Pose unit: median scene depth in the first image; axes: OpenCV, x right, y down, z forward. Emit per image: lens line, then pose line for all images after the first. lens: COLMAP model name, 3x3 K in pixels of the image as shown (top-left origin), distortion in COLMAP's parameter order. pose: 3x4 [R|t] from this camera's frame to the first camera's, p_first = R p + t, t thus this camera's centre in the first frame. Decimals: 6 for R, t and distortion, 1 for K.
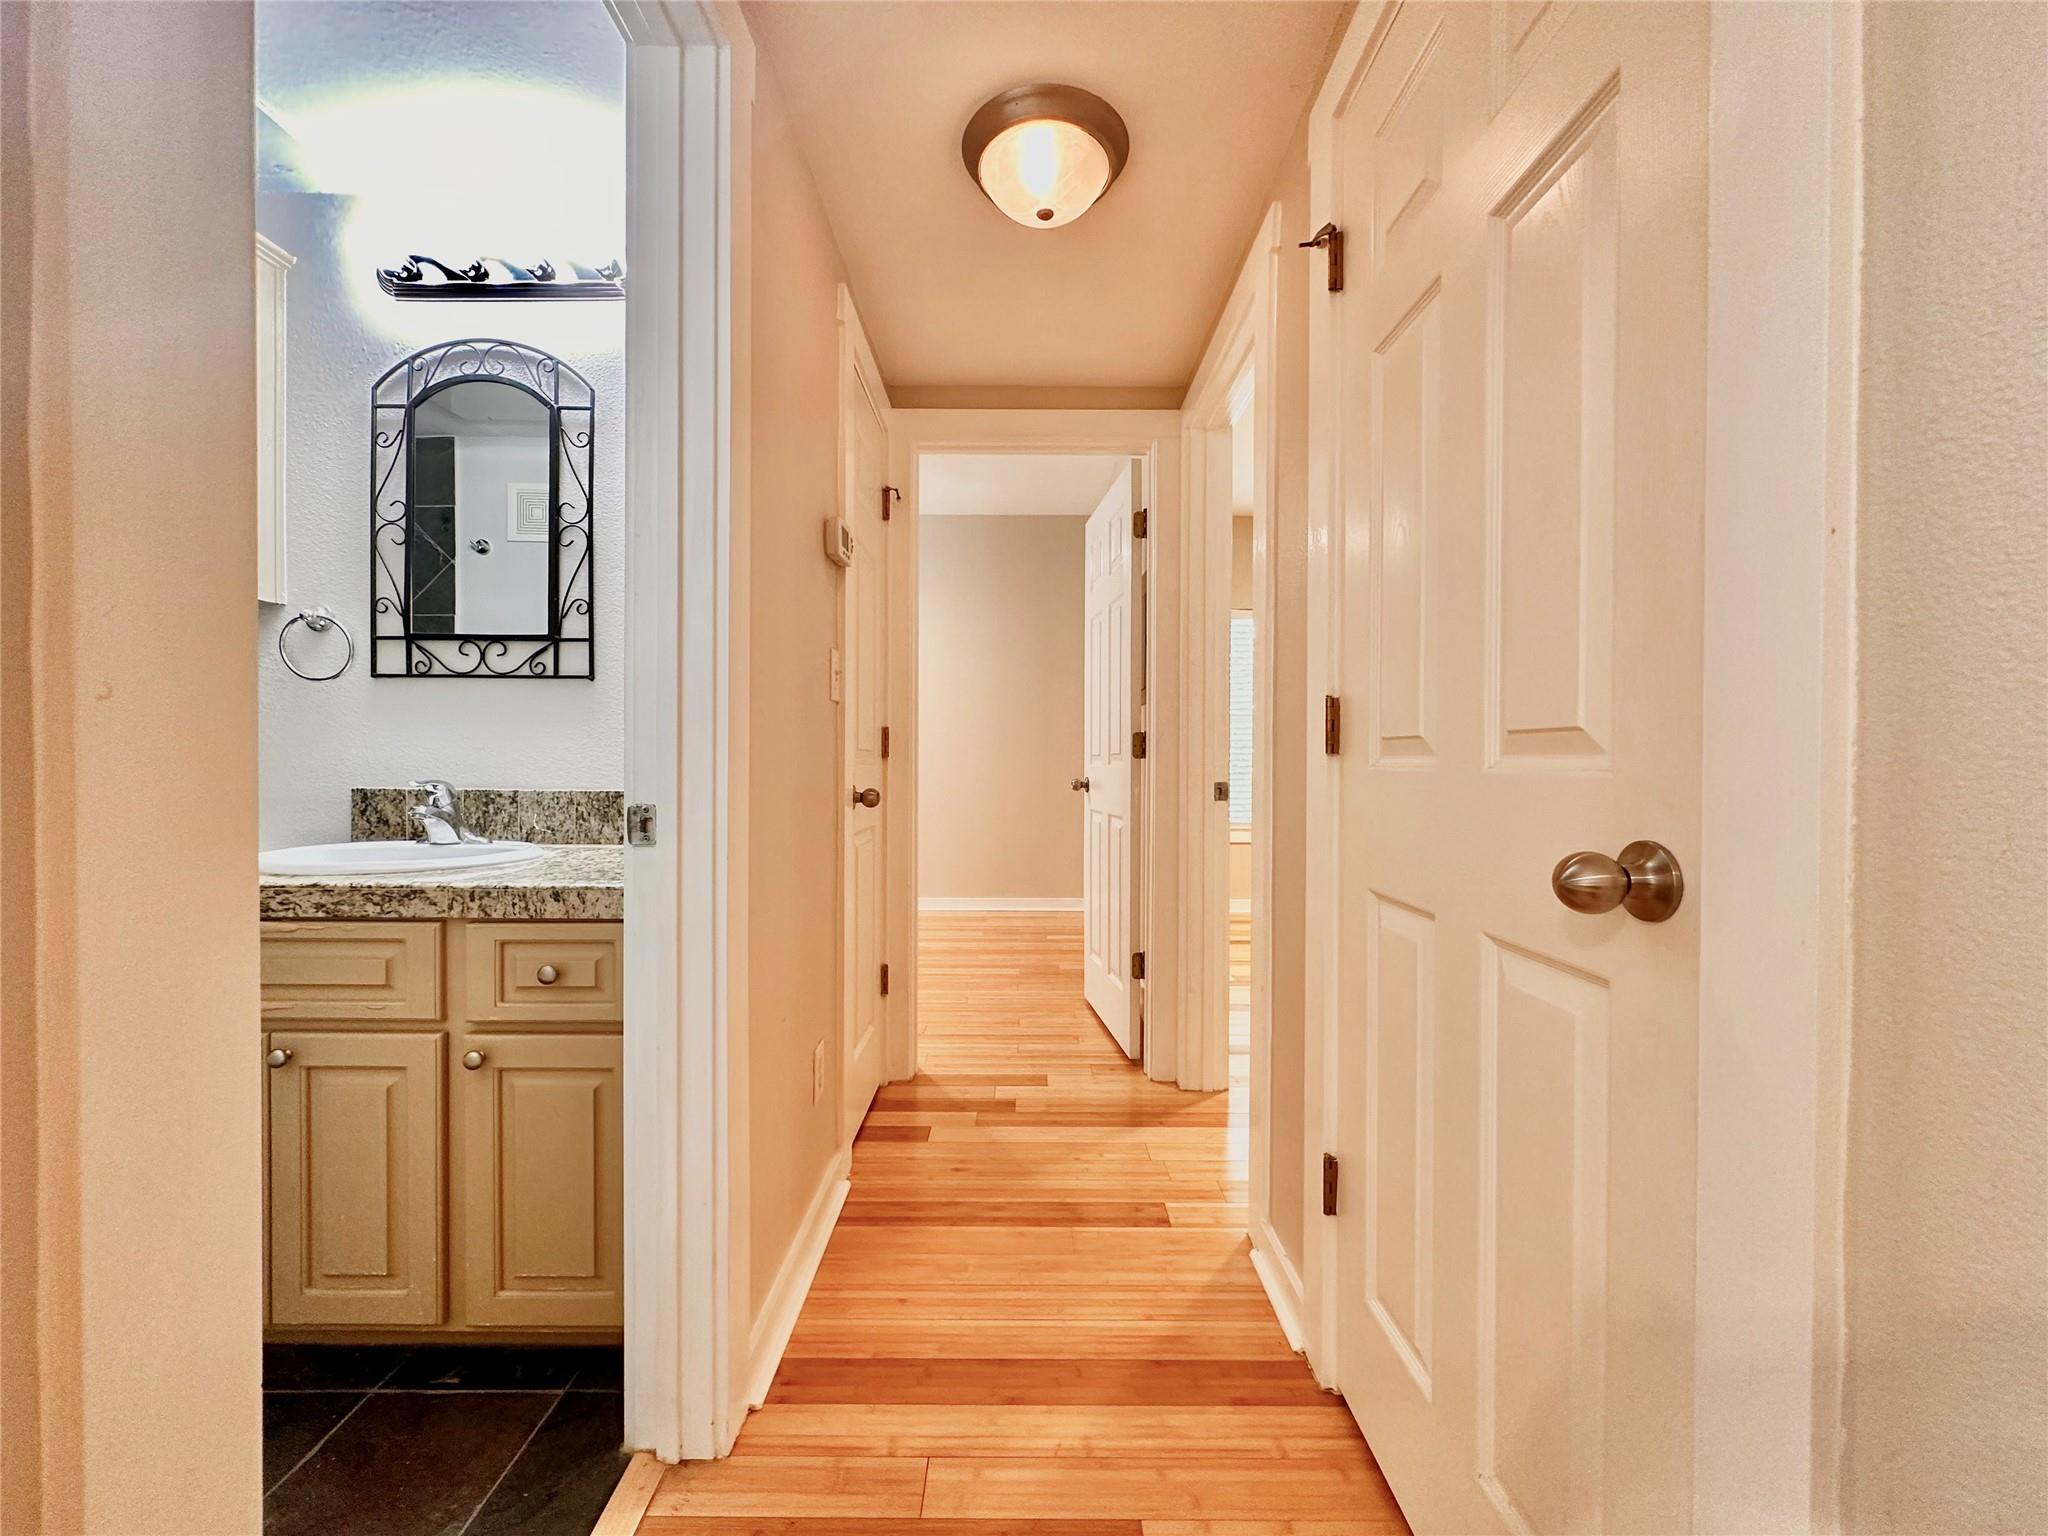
lens RADIAL K [[820.6, 0, 1024.0], [0, 820.6, 768.0], [0, 0, 1]] dist [-0.001881, 0.000112]
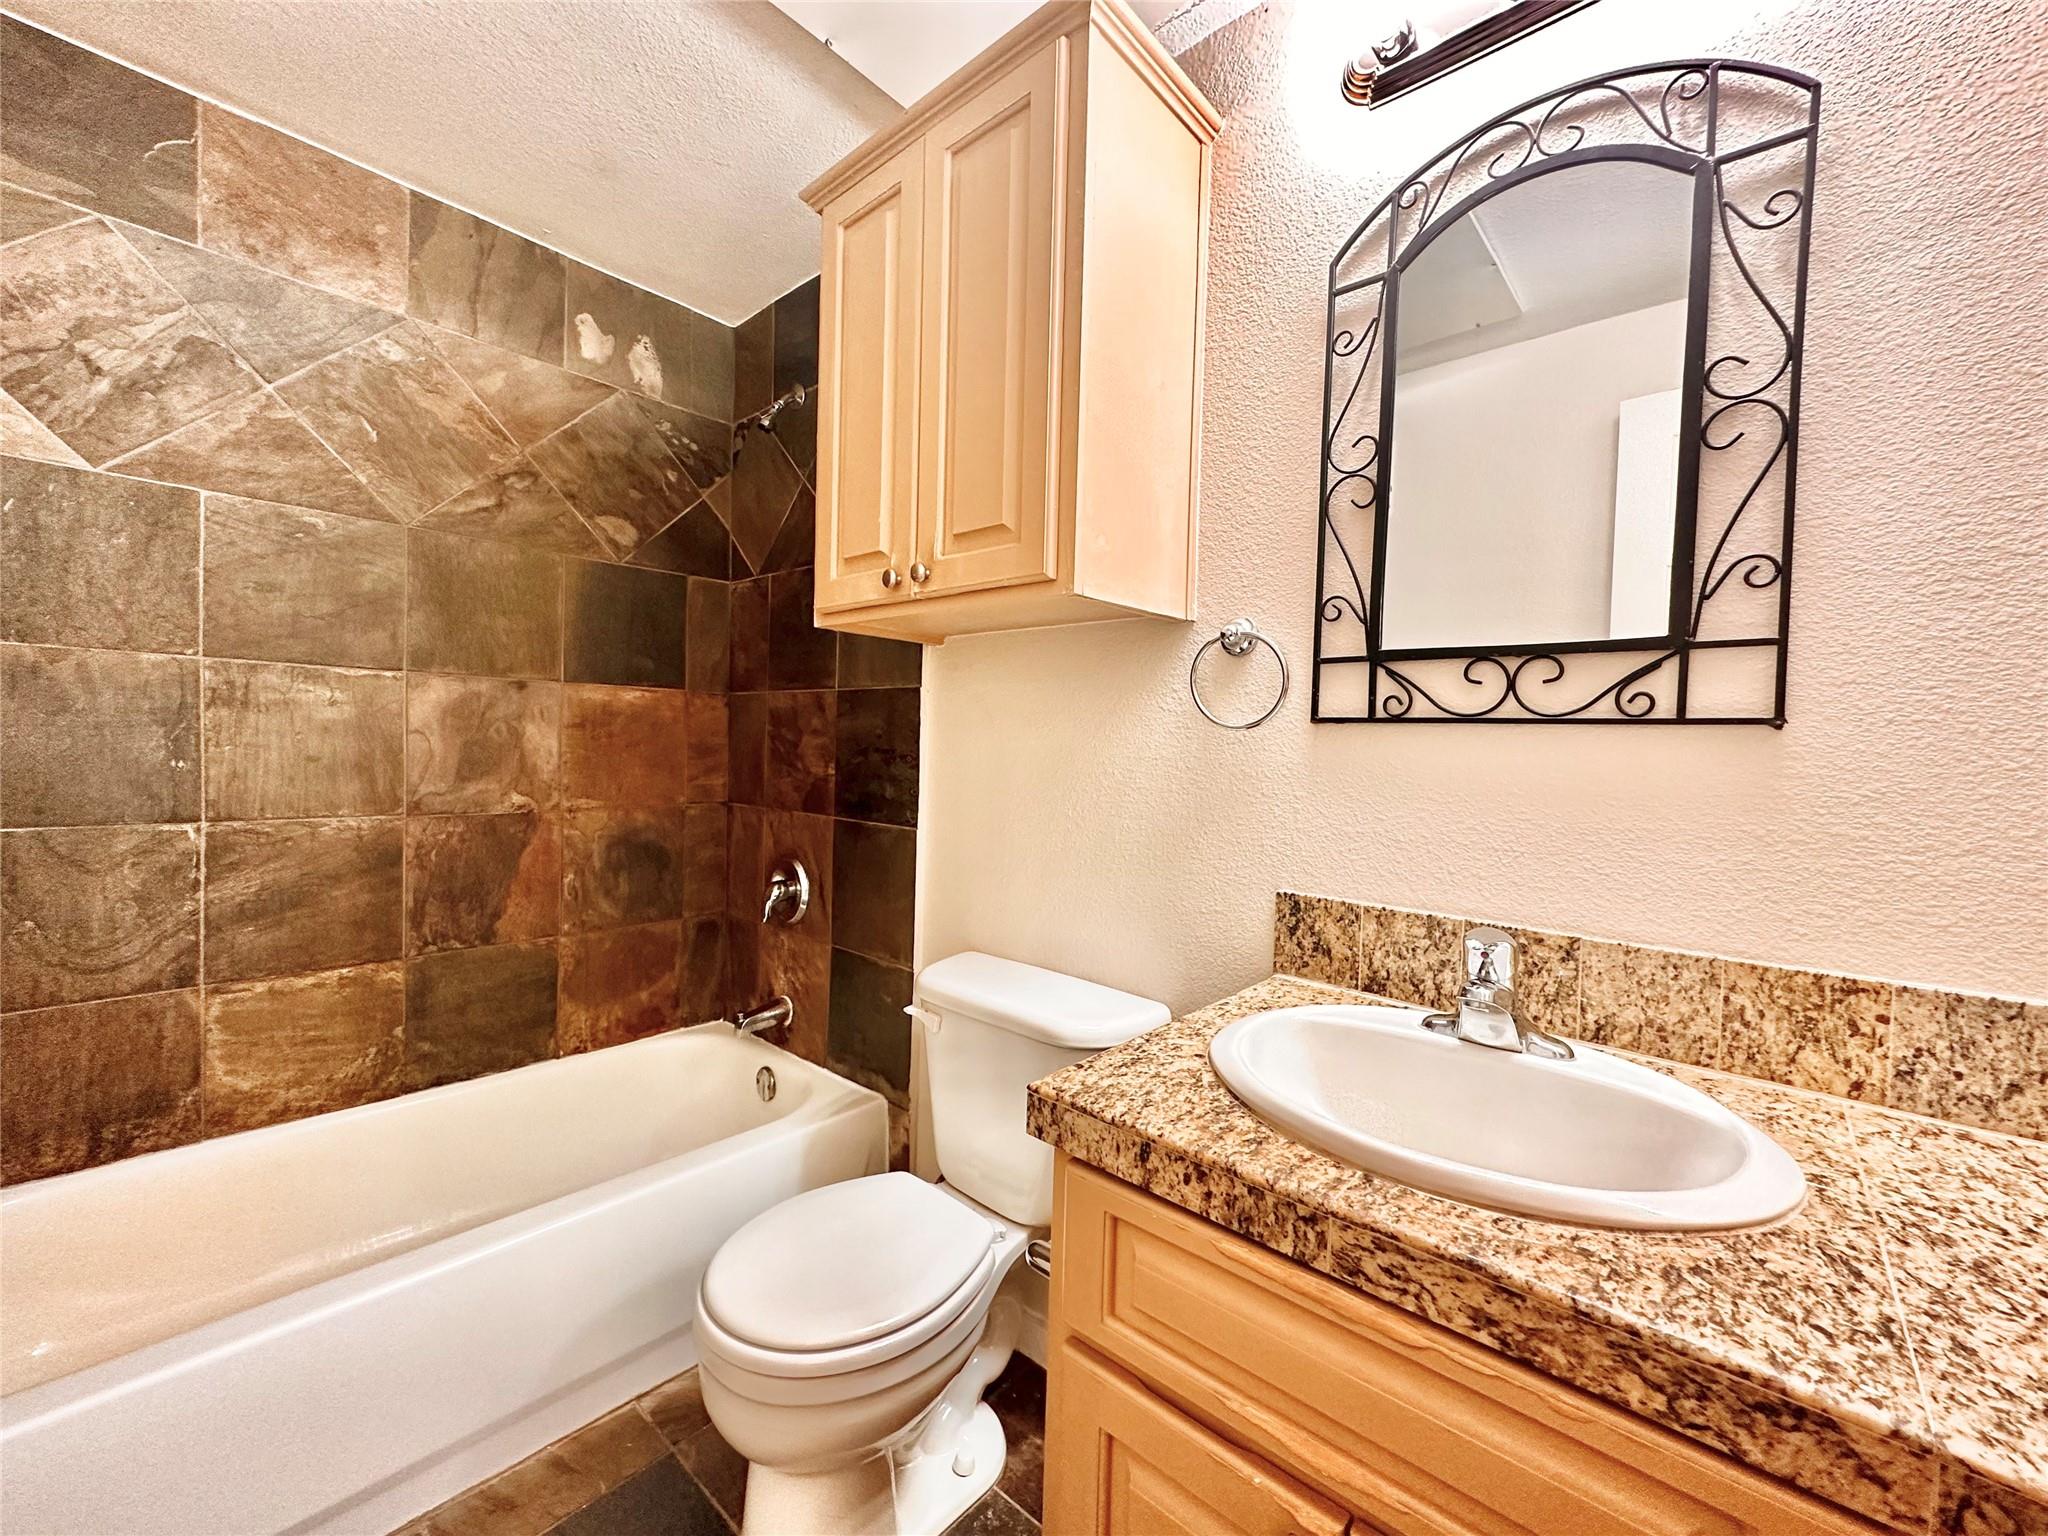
lens RADIAL K [[820.6, 0, 1024.0], [0, 820.6, 768.0], [0, 0, 1]] dist [-0.001881, 0.000112]
pose [[0.748029, 0.032958, -0.662848, -0.539310], [-0.027840, 0.999445, 0.018276, -0.081158], [0.663082, 0.004783, 0.748531, 0.370603]]
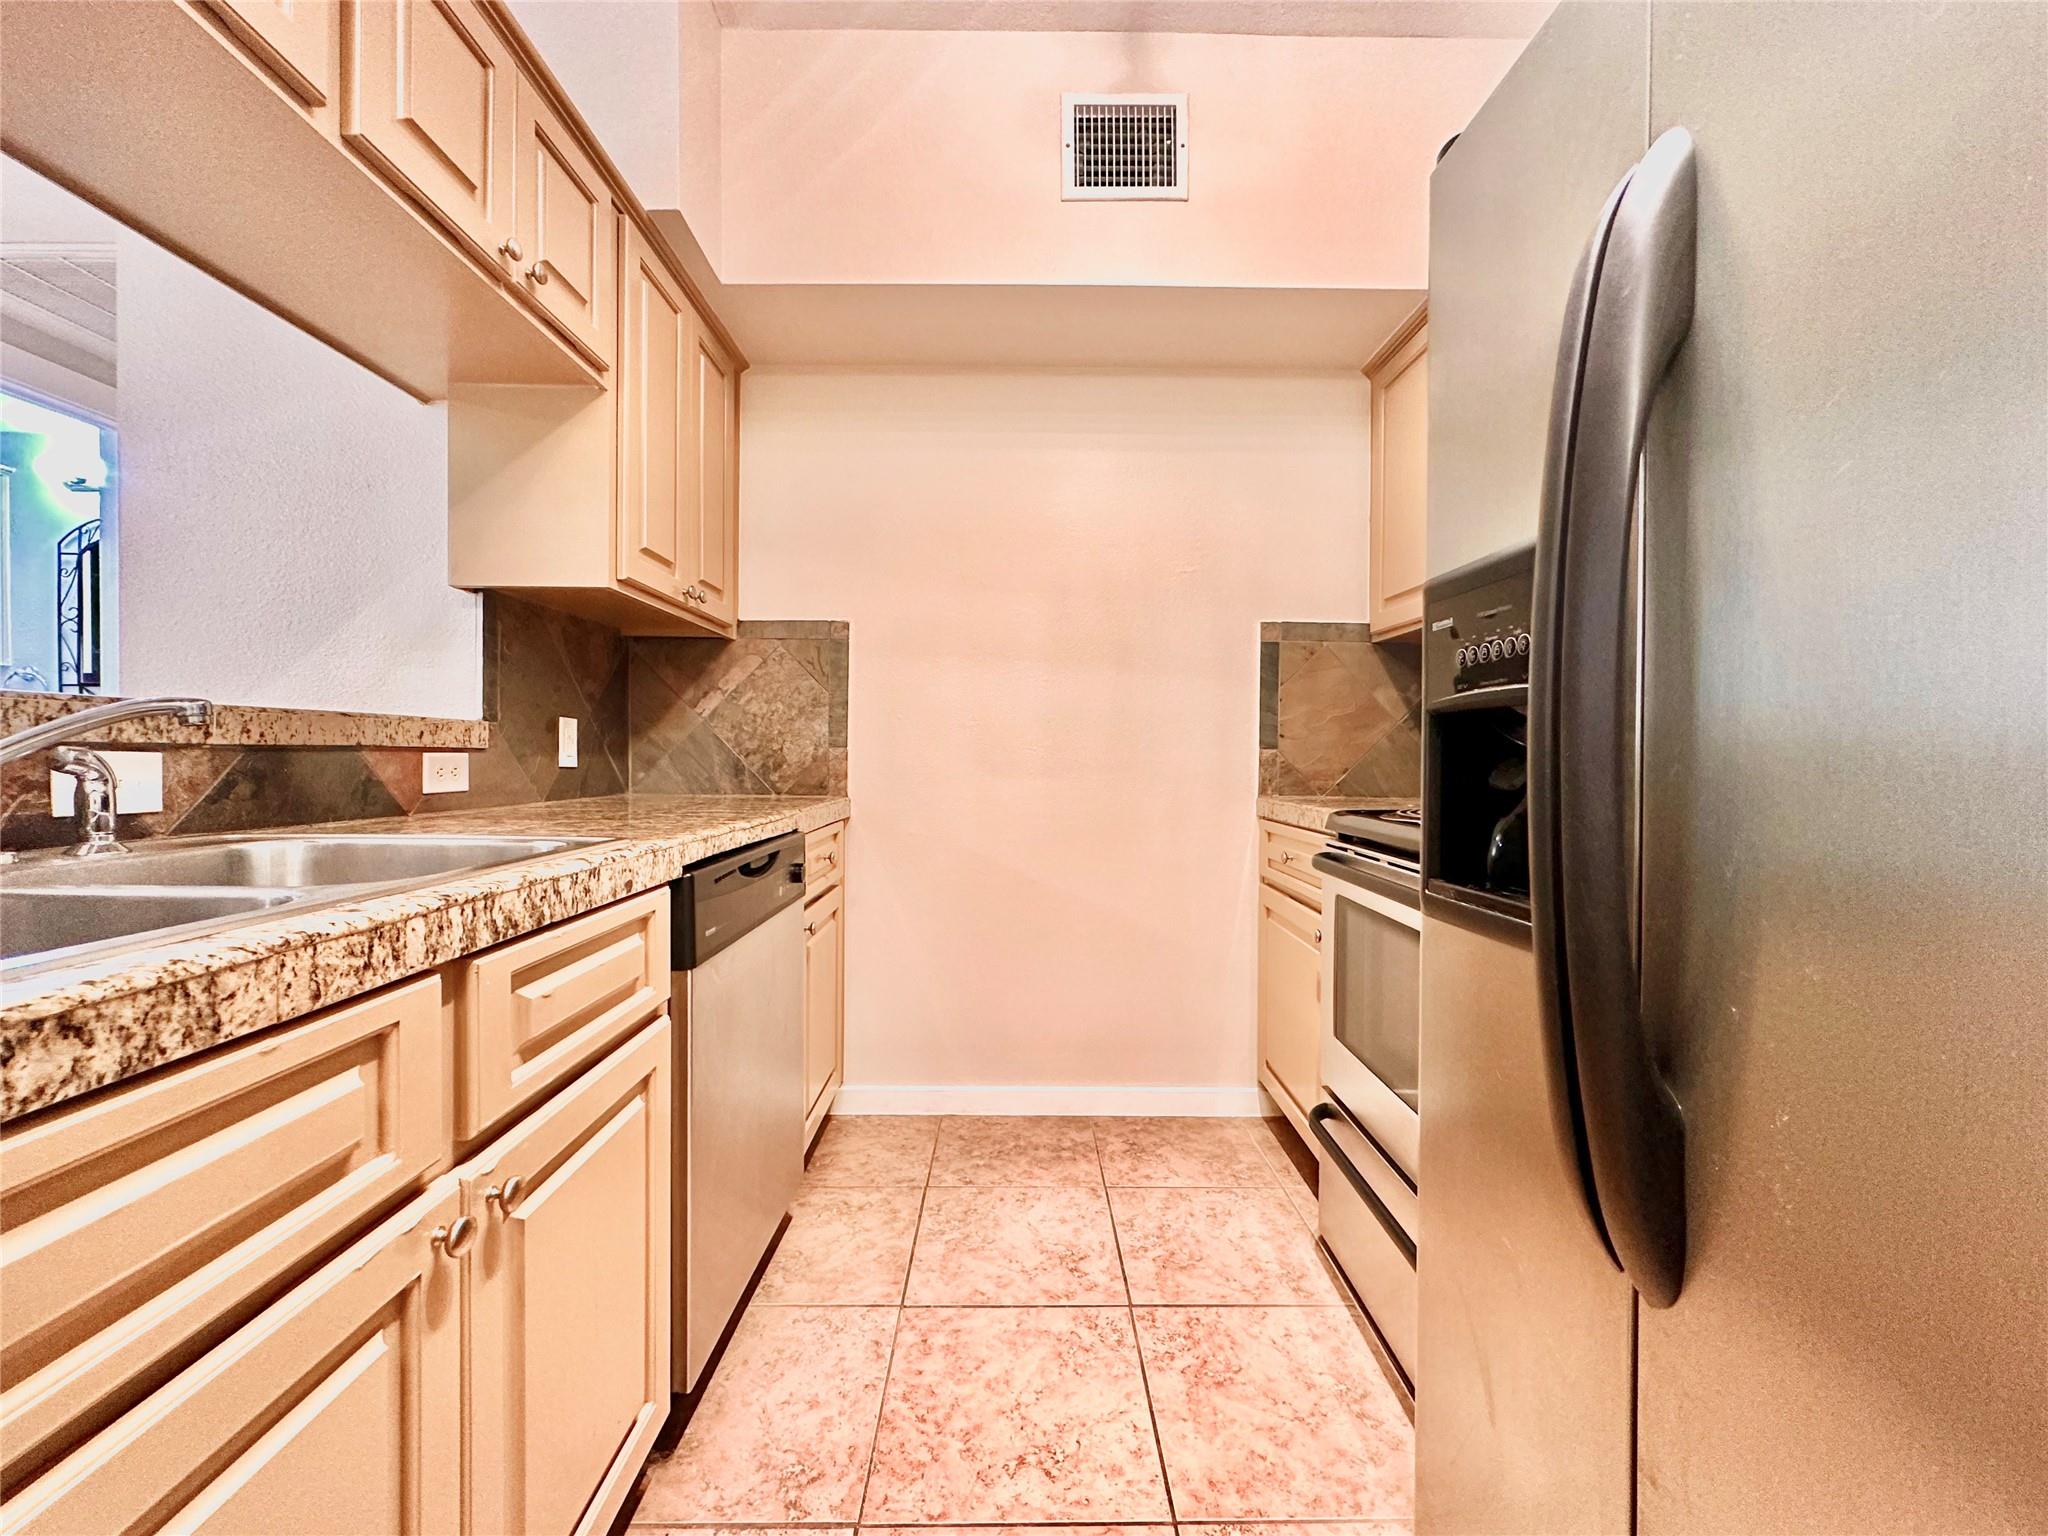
lens RADIAL K [[854.4, 0, 1024.0], [0, 854.4, 768.0], [0, 0, 1]] dist [-0.003637, 0.000277]
pose [[0.999925, -0.000572, 0.012243, 1.257138], [0.000516, 0.999990, 0.004535, 0.012481], [-0.012246, -0.004528, 0.999915, -0.855653]]
